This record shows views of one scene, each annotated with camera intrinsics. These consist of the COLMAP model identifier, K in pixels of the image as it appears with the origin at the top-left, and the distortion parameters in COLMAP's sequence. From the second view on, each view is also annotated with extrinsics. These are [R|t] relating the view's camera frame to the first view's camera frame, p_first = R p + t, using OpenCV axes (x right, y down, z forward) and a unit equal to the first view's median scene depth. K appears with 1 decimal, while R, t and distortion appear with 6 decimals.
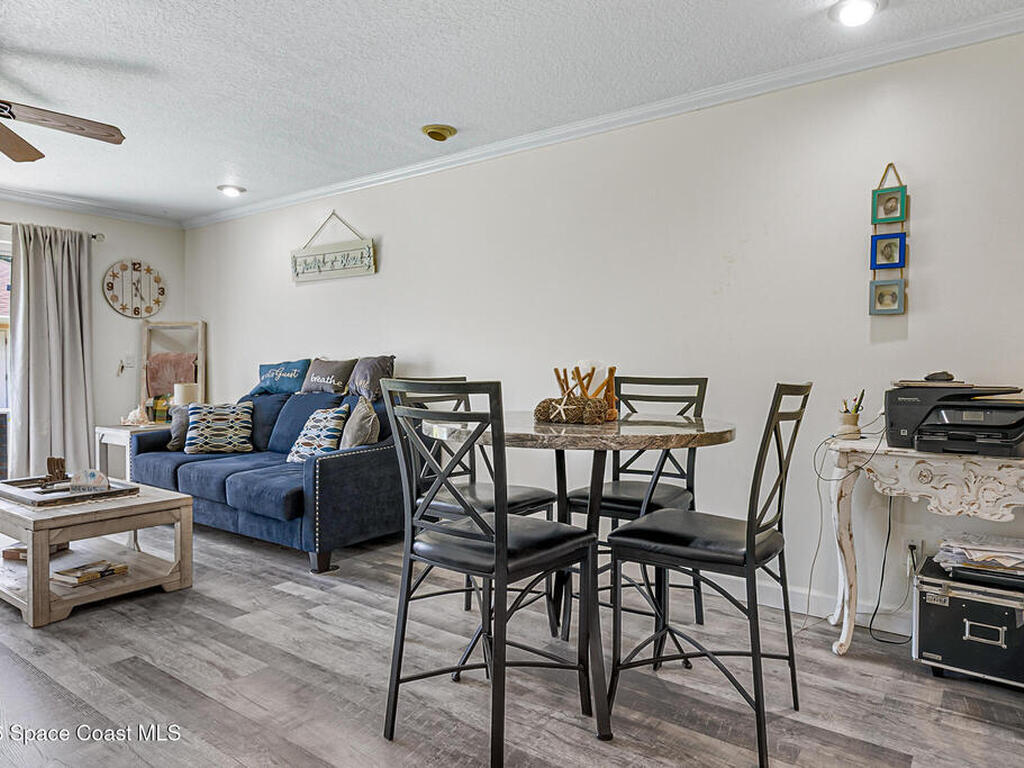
lens RADIAL K [[665.2, 0, 514.6], [0, 665.2, 383.8], [0, 0, 1]] dist [0.023637, -0.009265]
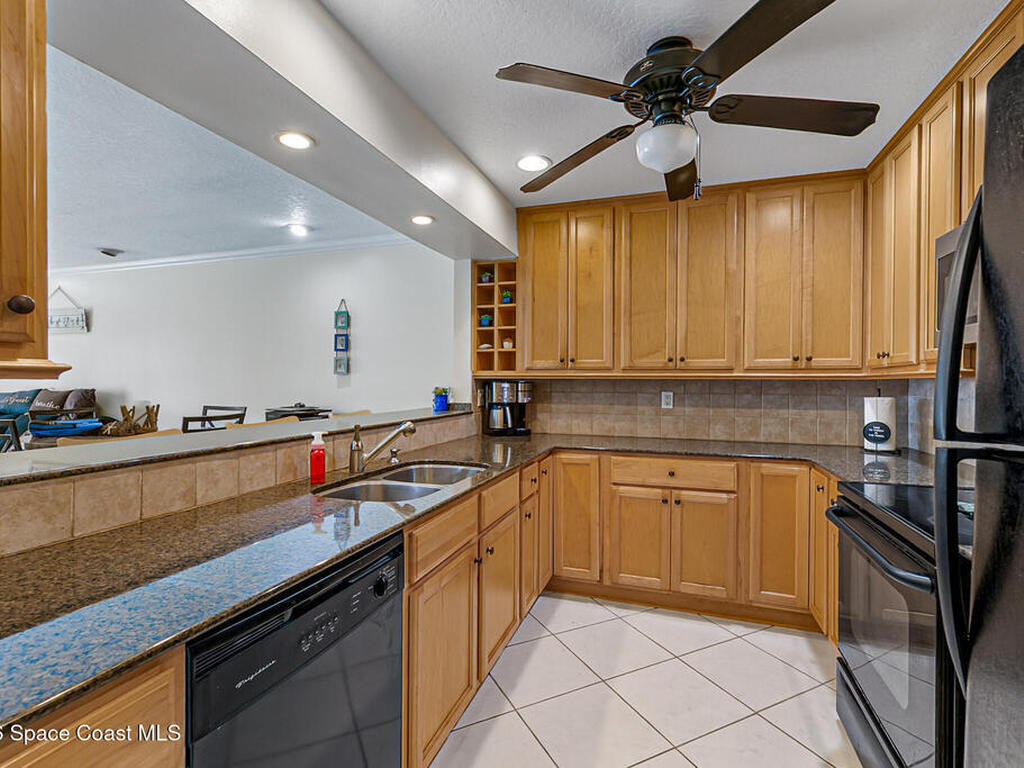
lens RADIAL K [[488.3, 0, 512.3], [0, 488.3, 384.9], [0, 0, 1]] dist [0.002783, -0.000423]
pose [[0.949720, -0.004493, 0.313068, 0.385432], [0.007292, 0.999943, -0.007769, -0.036595], [-0.313015, 0.009661, 0.949699, -0.364257]]
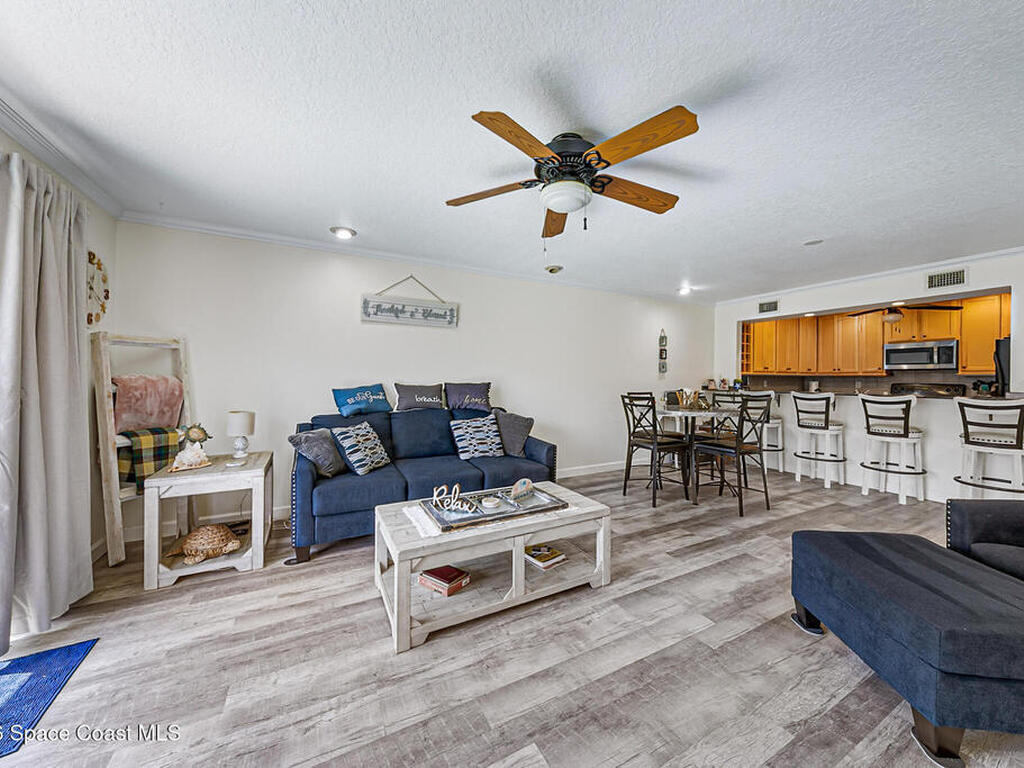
lens RADIAL K [[384.6, 0, 515.8], [0, 384.6, 379.9], [0, 0, 1]] dist [0.008118, -0.000197]
pose [[0.421519, -0.003814, 0.906812, -1.044572], [0.017045, 0.999848, -0.003718, -0.045429], [-0.906660, 0.017024, 0.421519, 0.564441]]
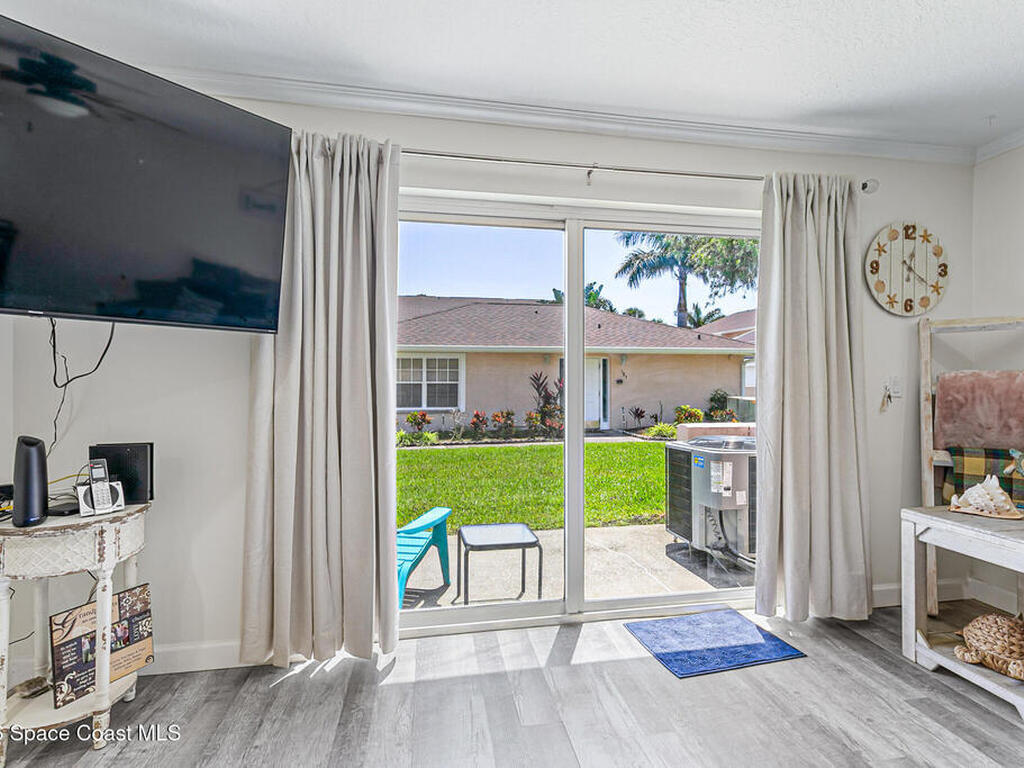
lens RADIAL K [[488.3, 0, 499.8], [0, 488.3, 382.3], [0, 0, 1]] dist [0.002783, -0.000423]
pose [[0.709424, -0.006492, -0.704752, -0.716076], [-0.011594, 0.999715, -0.020881, -0.034971], [0.704687, 0.022984, 0.709146, 0.592031]]
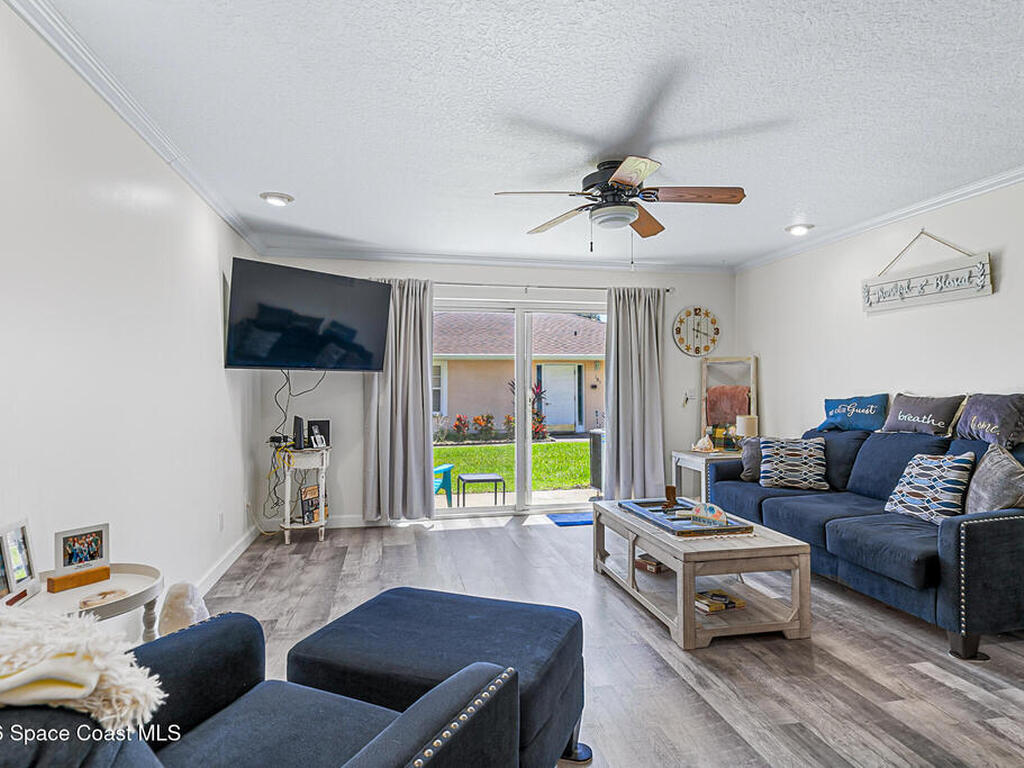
lens RADIAL K [[584.2, 0, 503.5], [0, 584.2, 380.2], [0, 0, 1]] dist [0.004249, 0.000921]
pose [[0.738015, -0.015628, -0.674603, -0.186449], [-0.006517, 0.999520, -0.030284, -0.034140], [0.674752, 0.026747, 0.737559, 0.050629]]
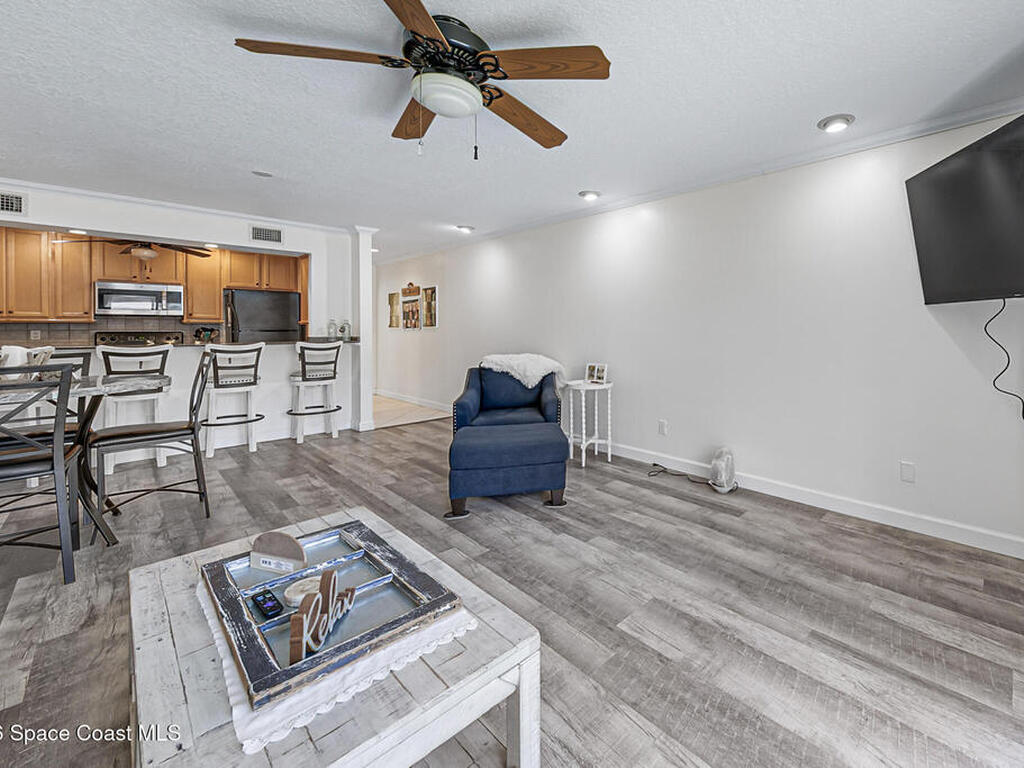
lens RADIAL K [[437.3, 0, 636.7], [0, 437.3, 331.7], [0, 0, 1]] dist [0.002599, 0.000148]
pose [[-0.998342, -0.005121, 0.057327, -0.798363], [-0.003285, 0.999480, 0.032072, -0.061126], [-0.057461, 0.031831, -0.997840, 1.117338]]
